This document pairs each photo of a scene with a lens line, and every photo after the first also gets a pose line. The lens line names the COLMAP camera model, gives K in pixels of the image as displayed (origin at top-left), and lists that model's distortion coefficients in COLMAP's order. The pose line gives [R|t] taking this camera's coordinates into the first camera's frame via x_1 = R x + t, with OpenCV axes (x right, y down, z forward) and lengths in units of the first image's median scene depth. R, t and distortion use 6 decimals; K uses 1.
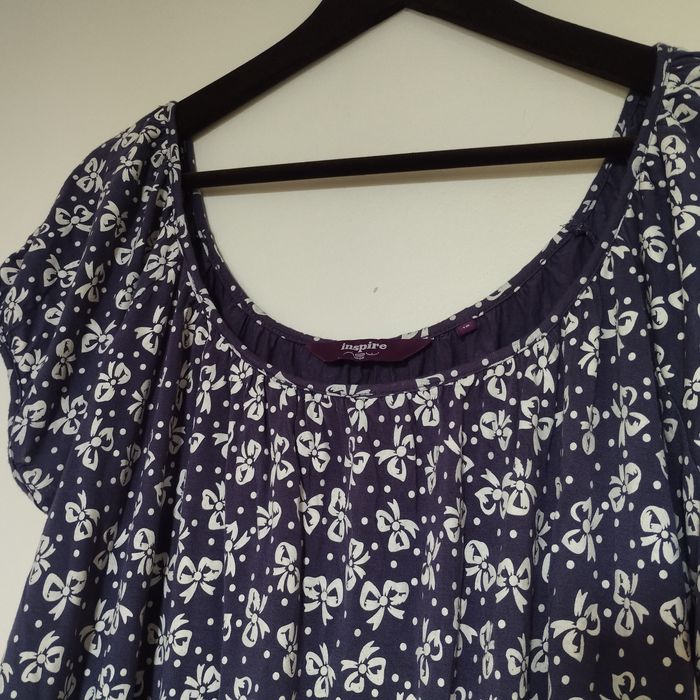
lens RADIAL K [[779.7, 0, 348.7], [0, 779.7, 357.0], [0, 0, 1]] dist [0.058248, -0.066803]
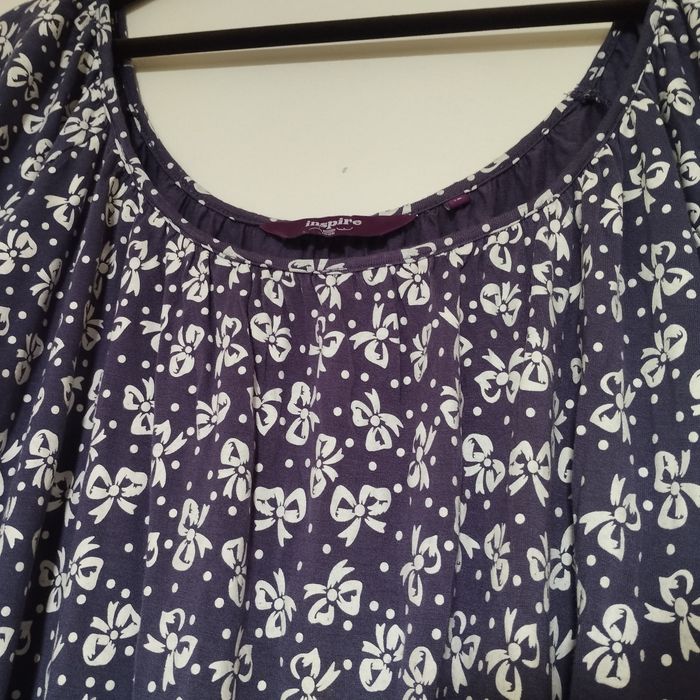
lens RADIAL K [[779.7, 0, 348.7], [0, 779.7, 357.0], [0, 0, 1]] dist [0.058248, -0.066803]
pose [[0.990577, 0.041437, 0.130541, -0.073178], [-0.029712, 0.995451, -0.090519, 0.221657], [-0.133698, 0.085788, 0.987302, 0.204222]]
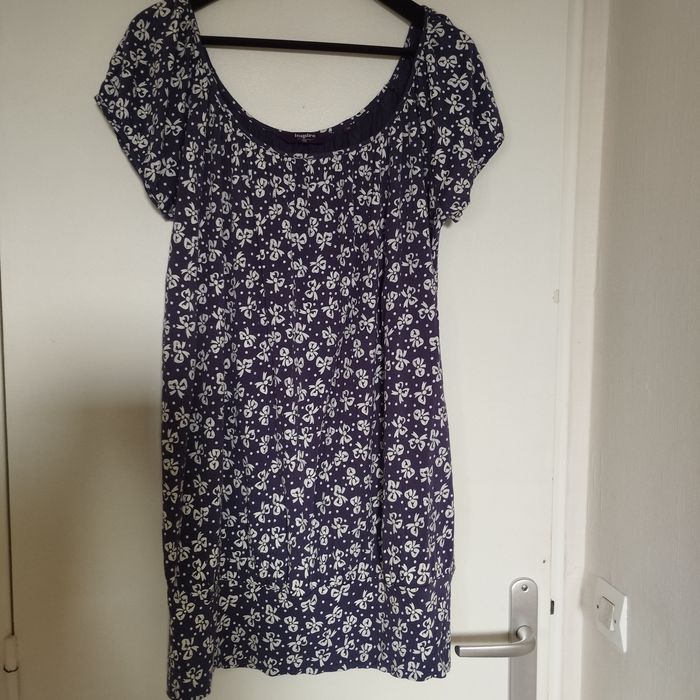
lens RADIAL K [[779.7, 0, 348.7], [0, 779.7, 357.0], [0, 0, 1]] dist [0.058248, -0.066803]
pose [[0.901688, -0.118910, 0.415716, -0.989174], [-0.036466, 0.937104, 0.347140, -0.228069], [-0.430847, -0.328171, 0.840639, -1.335551]]
